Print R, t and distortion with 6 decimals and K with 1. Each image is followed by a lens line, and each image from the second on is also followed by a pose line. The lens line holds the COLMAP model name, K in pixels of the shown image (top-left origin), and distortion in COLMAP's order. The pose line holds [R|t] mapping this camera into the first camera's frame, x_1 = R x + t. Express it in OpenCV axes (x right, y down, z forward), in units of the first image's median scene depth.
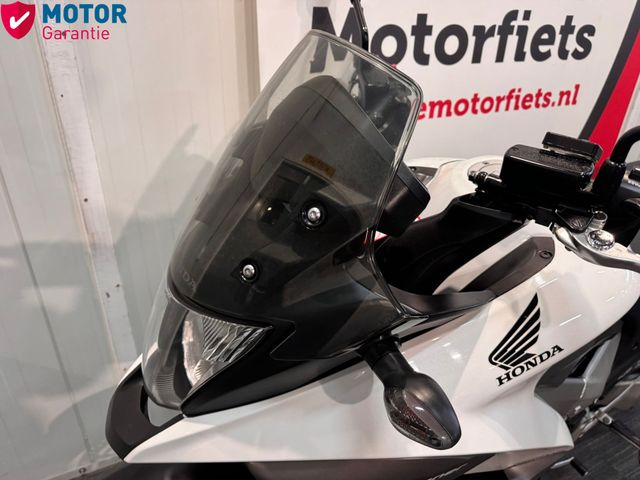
lens RADIAL K [[456.3, 0, 311.5], [0, 456.3, 218.8], [0, 0, 1]] dist [0.022893, -0.021814]
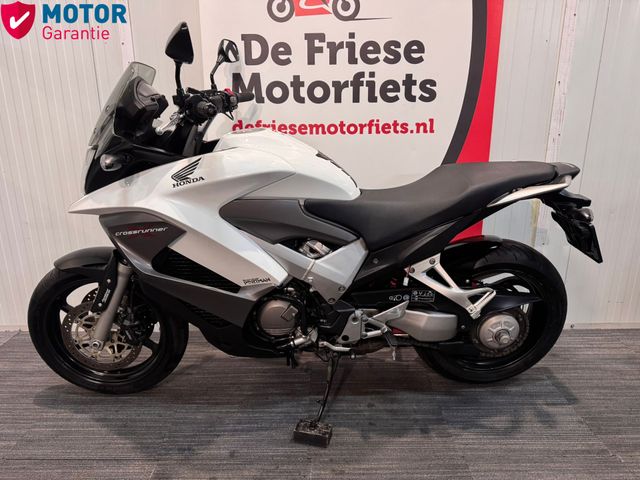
lens RADIAL K [[456.3, 0, 318.0], [0, 456.3, 237.2], [0, 0, 1]] dist [0.022893, -0.021814]
pose [[0.904449, 0.074759, -0.419979, 1.012543], [-0.156850, 0.973837, -0.164435, 0.419467], [0.396698, 0.214597, 0.892512, -0.411101]]
